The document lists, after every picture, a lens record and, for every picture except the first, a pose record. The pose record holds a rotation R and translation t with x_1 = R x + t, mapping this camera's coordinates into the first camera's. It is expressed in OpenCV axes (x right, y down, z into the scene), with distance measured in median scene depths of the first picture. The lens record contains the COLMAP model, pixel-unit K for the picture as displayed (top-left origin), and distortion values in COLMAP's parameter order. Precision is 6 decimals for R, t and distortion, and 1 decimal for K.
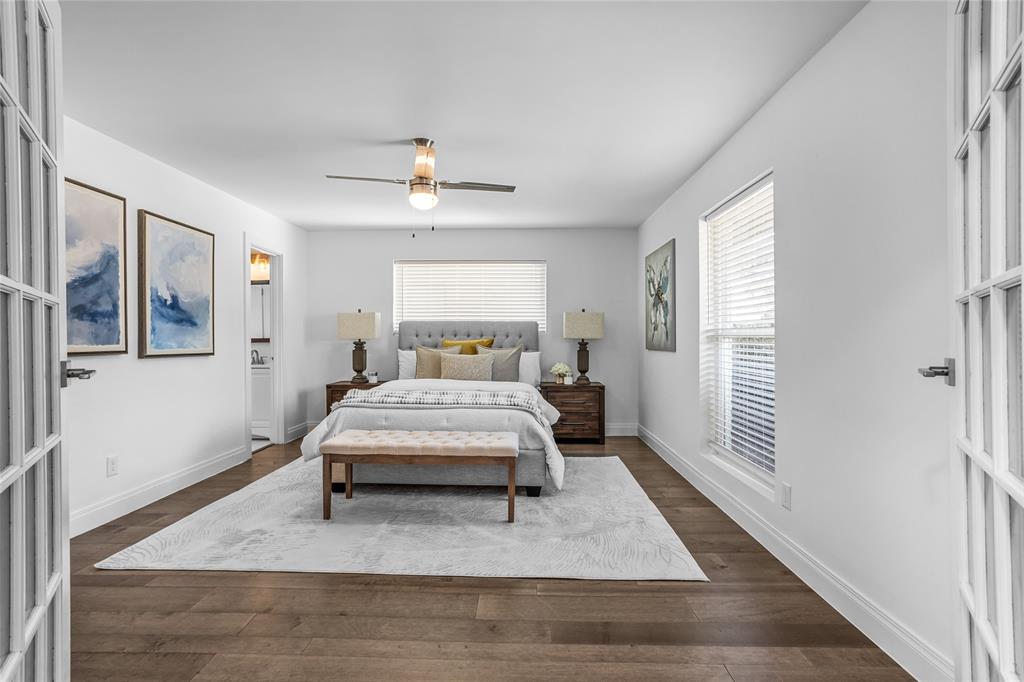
lens RADIAL K [[492.0, 0, 512.0], [0, 492.0, 340.4], [0, 0, 1]] dist [0.000933, 0.000233]
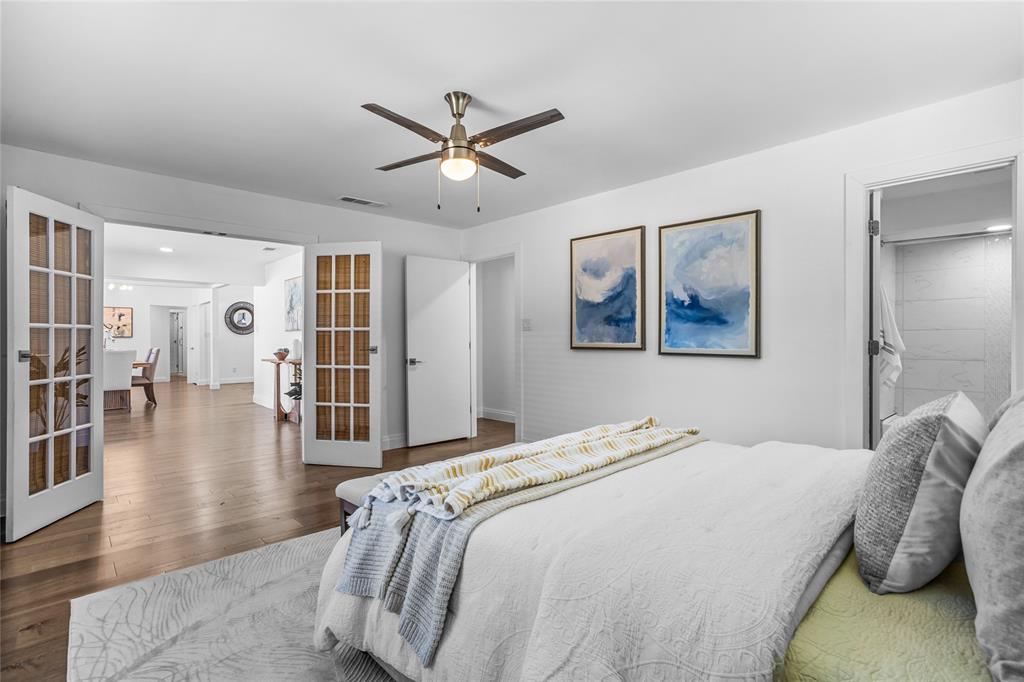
lens RADIAL K [[492.0, 0, 512.1], [0, 492.0, 340.4], [0, 0, 1]] dist [0.000933, 0.000233]
pose [[-0.684519, 0.000742, -0.728995, 0.312983], [-0.001444, 0.999996, 0.002373, -0.000497], [0.728994, 0.002677, -0.684515, 1.456494]]
